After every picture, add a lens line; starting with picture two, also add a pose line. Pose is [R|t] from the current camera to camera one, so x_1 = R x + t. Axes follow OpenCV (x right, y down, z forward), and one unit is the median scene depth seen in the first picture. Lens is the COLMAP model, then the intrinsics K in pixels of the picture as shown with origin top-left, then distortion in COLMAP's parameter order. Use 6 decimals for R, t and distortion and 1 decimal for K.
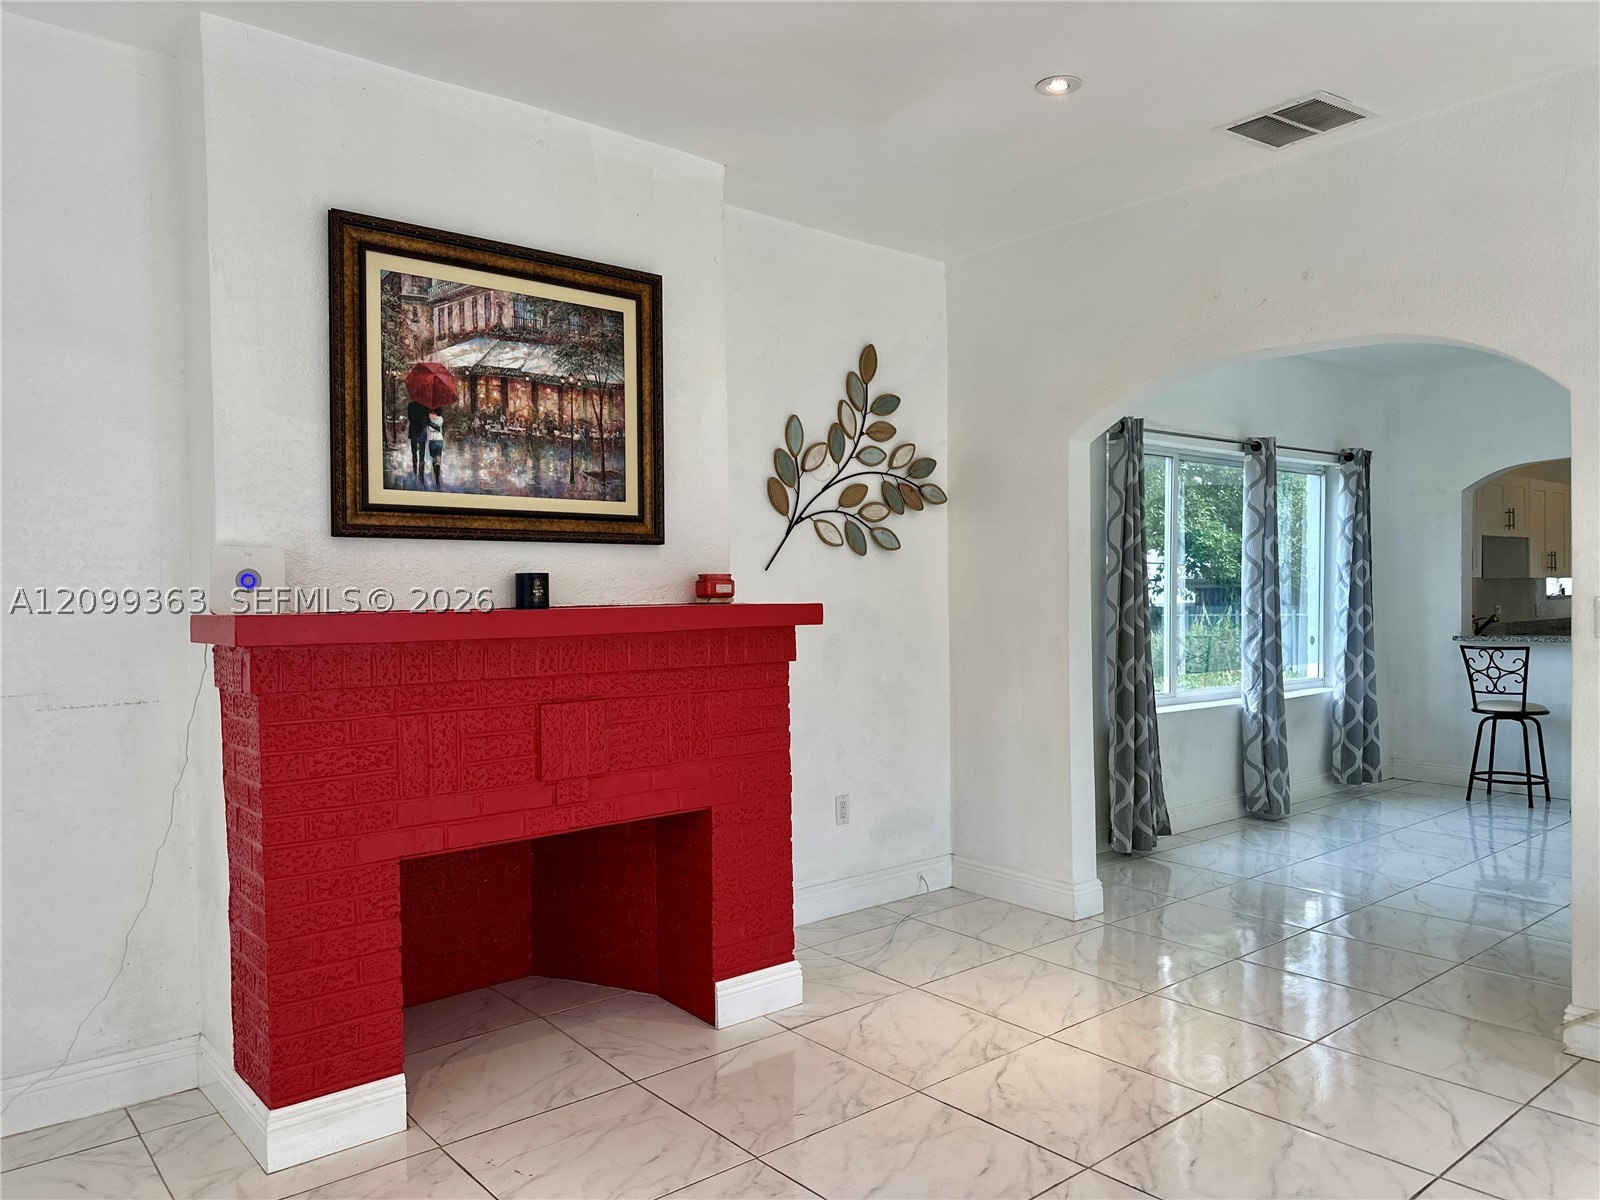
lens RADIAL K [[1161.3, 0, 778.9], [0, 1161.3, 627.8], [0, 0, 1]] dist [0.074172, -0.110545]
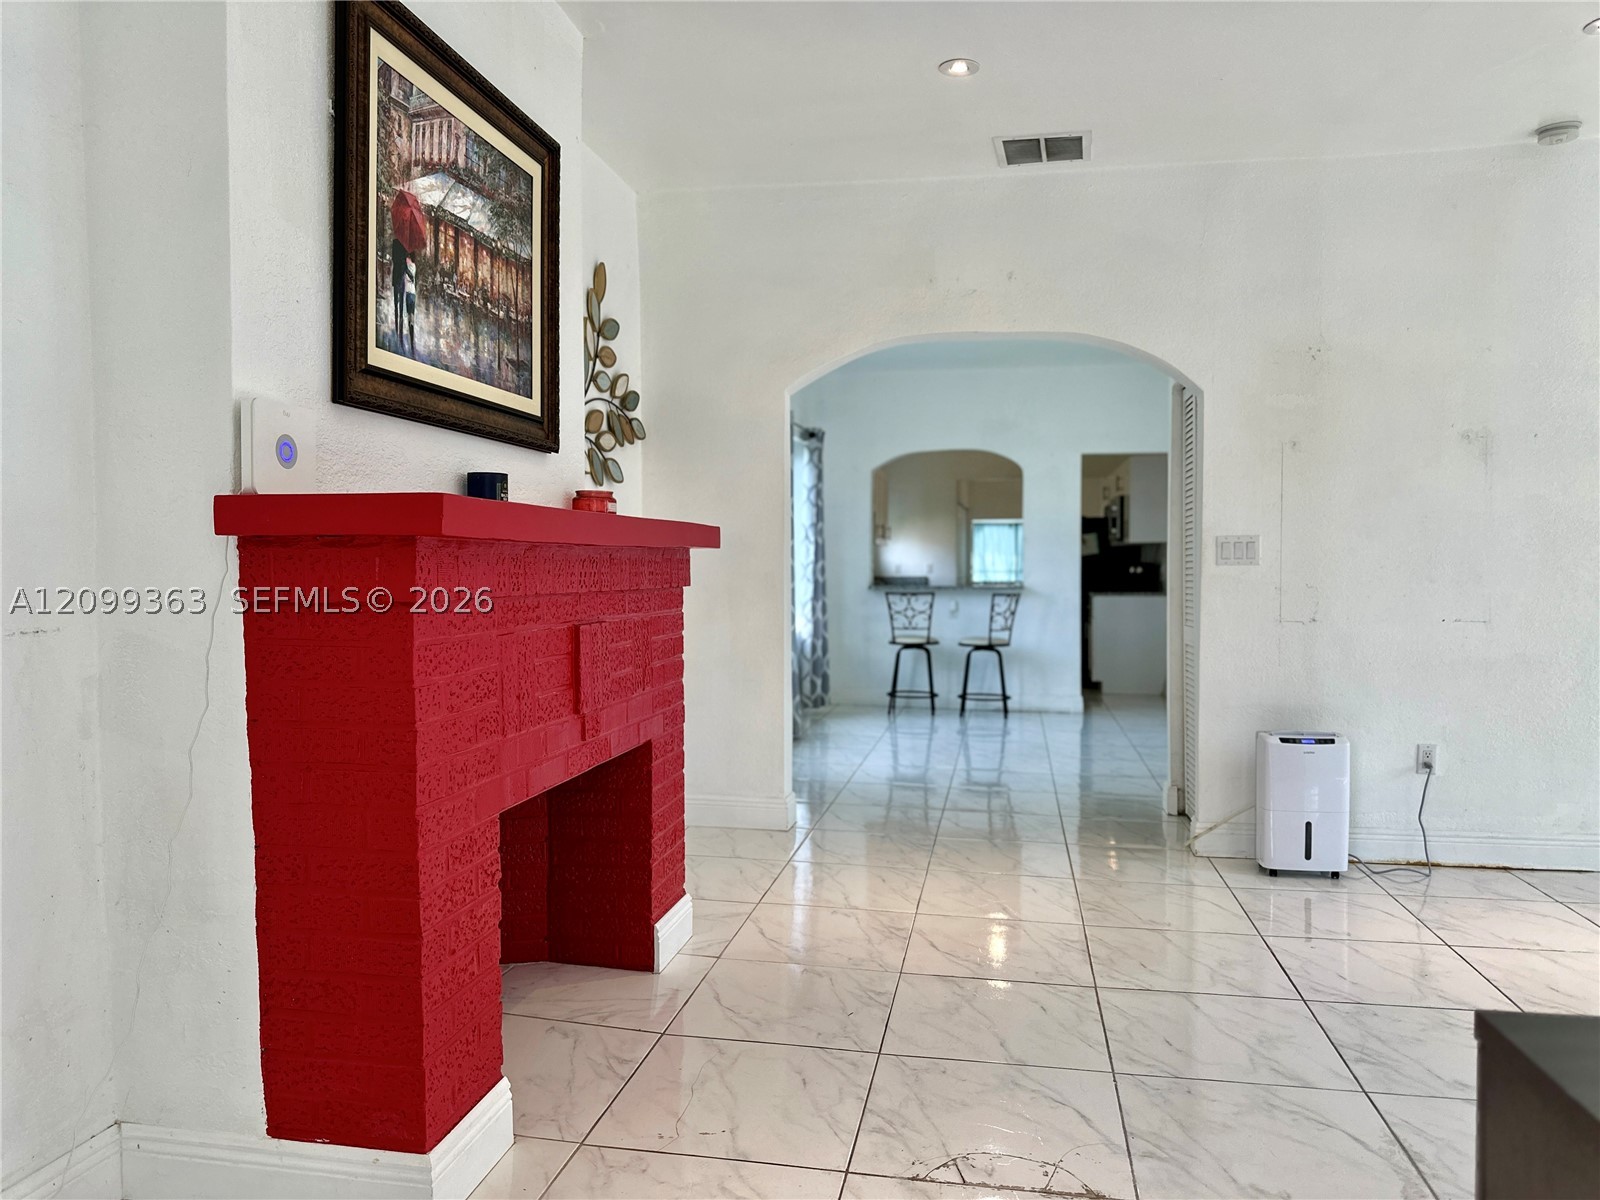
lens RADIAL K [[1161.3, 0, 845.4], [0, 1161.3, 626.2], [0, 0, 1]] dist [0.074172, -0.110545]
pose [[0.755543, -0.020875, 0.654766, -0.337831], [0.005299, 0.999654, 0.025755, 0.025038], [-0.655077, -0.015989, 0.755393, 0.120861]]
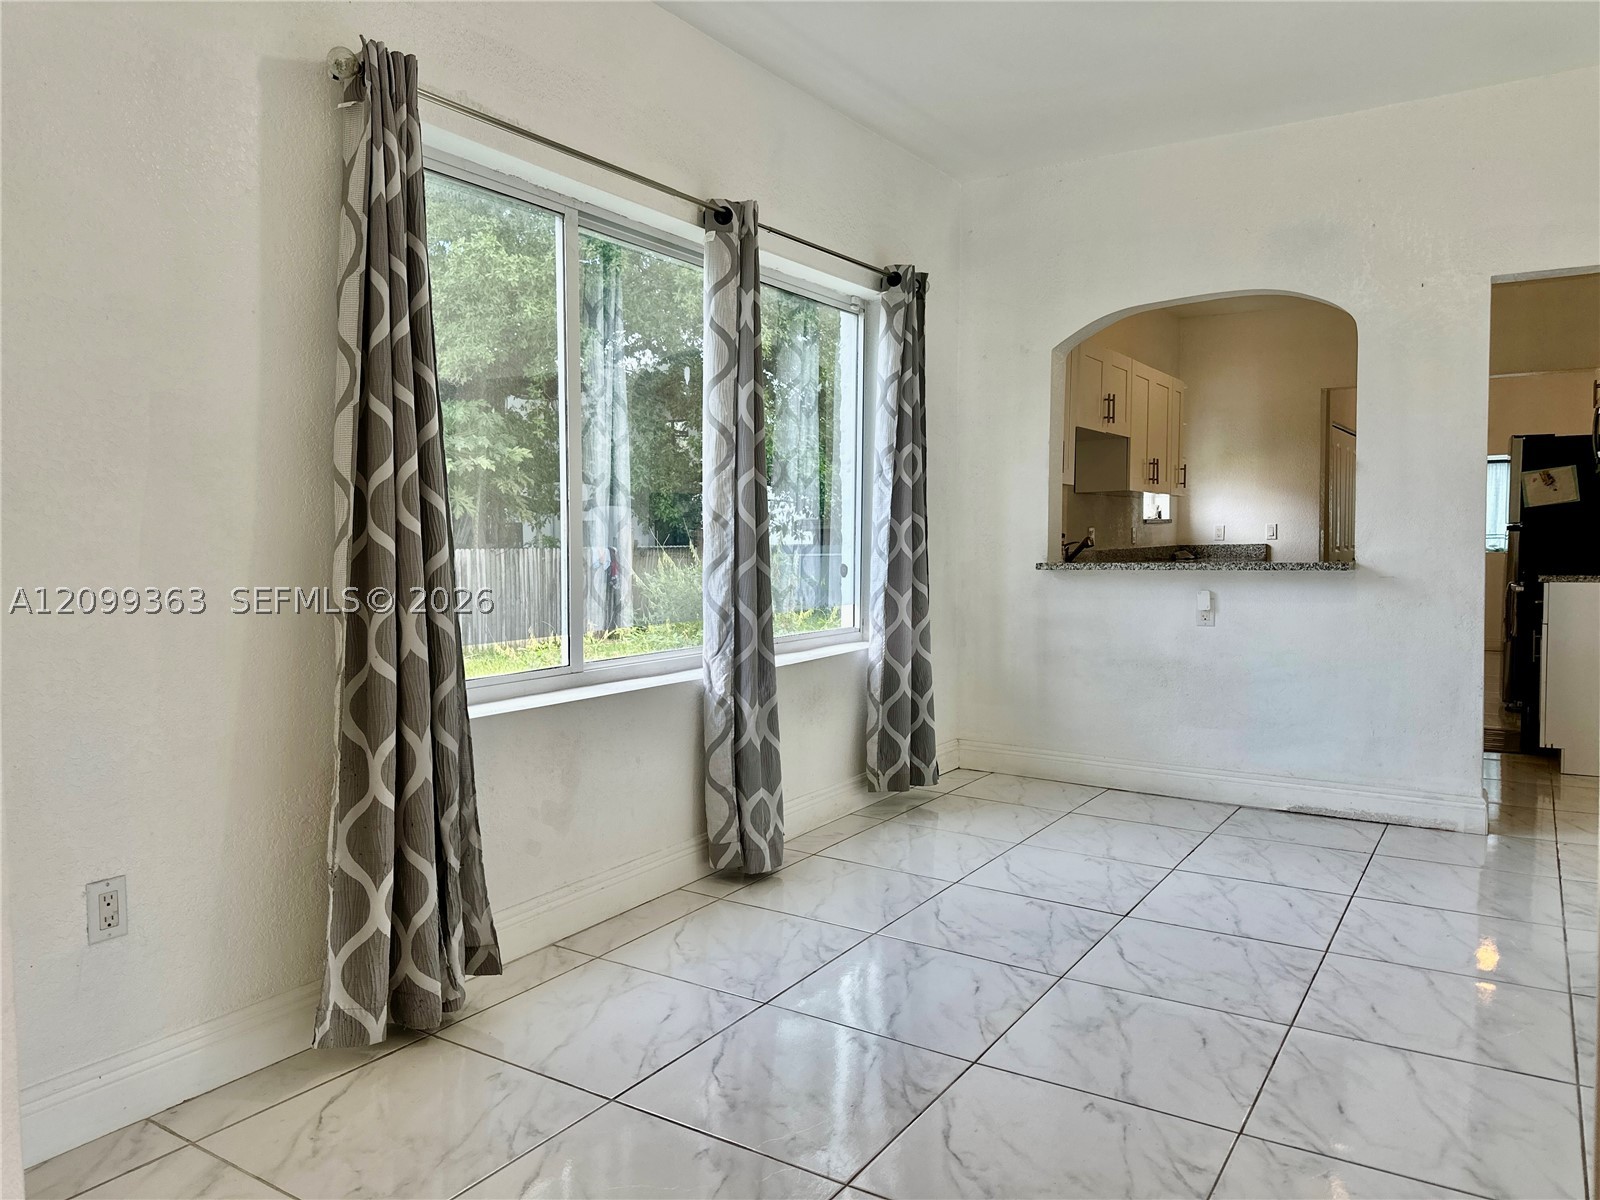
lens RADIAL K [[1161.3, 0, 760.4], [0, 1161.3, 632.7], [0, 0, 1]] dist [0.074172, -0.110545]
pose [[0.960435, -0.017009, 0.277985, 0.312671], [0.001710, 0.998475, 0.055187, 0.013184], [-0.278500, -0.052528, 0.958999, 0.533331]]
